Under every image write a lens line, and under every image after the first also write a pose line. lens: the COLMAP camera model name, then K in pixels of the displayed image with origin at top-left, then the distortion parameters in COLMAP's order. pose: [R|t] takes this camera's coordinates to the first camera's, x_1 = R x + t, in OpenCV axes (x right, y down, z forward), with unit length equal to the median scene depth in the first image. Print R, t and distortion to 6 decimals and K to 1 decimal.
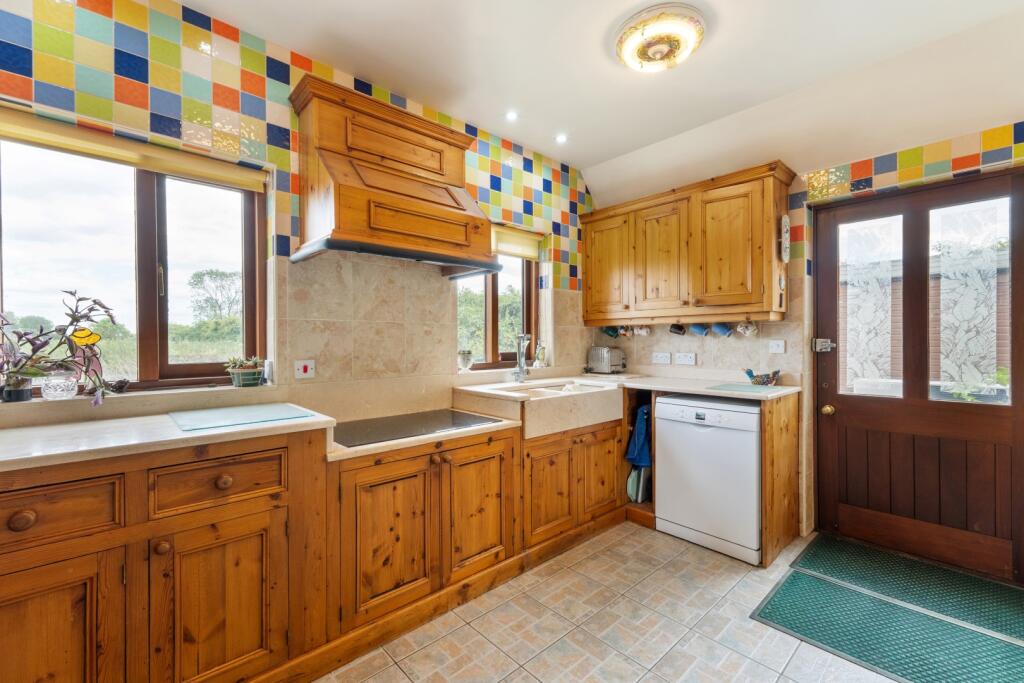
lens RADIAL K [[433.0, 0, 512.0], [0, 433.0, 341.5], [0, 0, 1]] dist [0.009649, 0.000494]
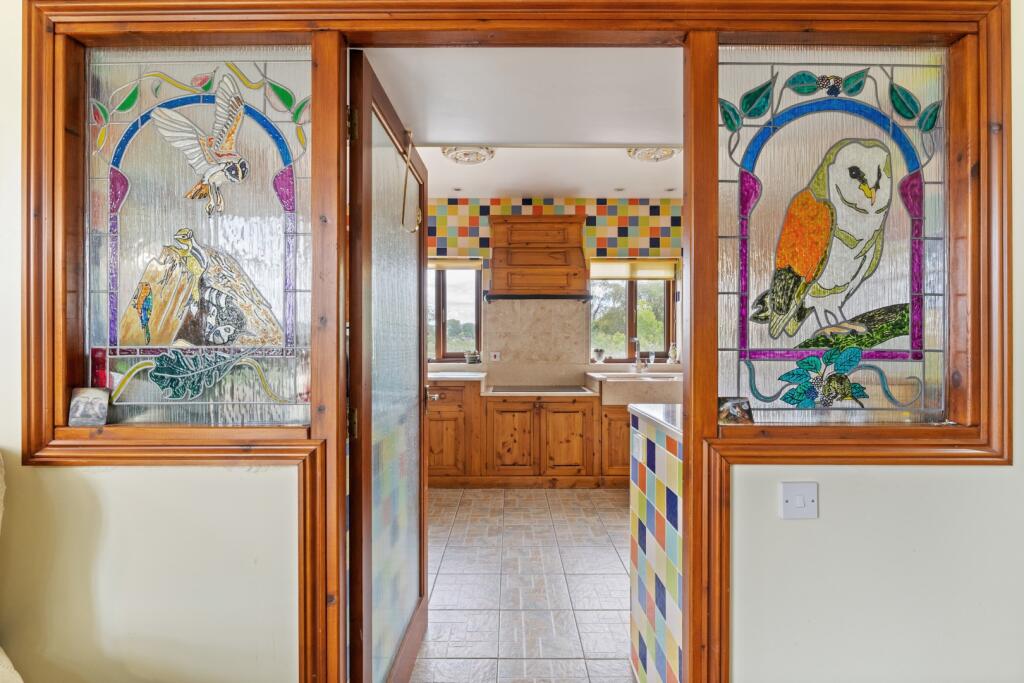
lens RADIAL K [[477.4, 0, 512.0], [0, 477.4, 341.5], [0, 0, 1]] dist [0.000084, -0.000001]
pose [[0.736368, 0.001332, -0.676580, 1.082390], [-0.006270, 0.999969, -0.004856, 0.005443], [0.676552, 0.007818, 0.736353, -0.564719]]
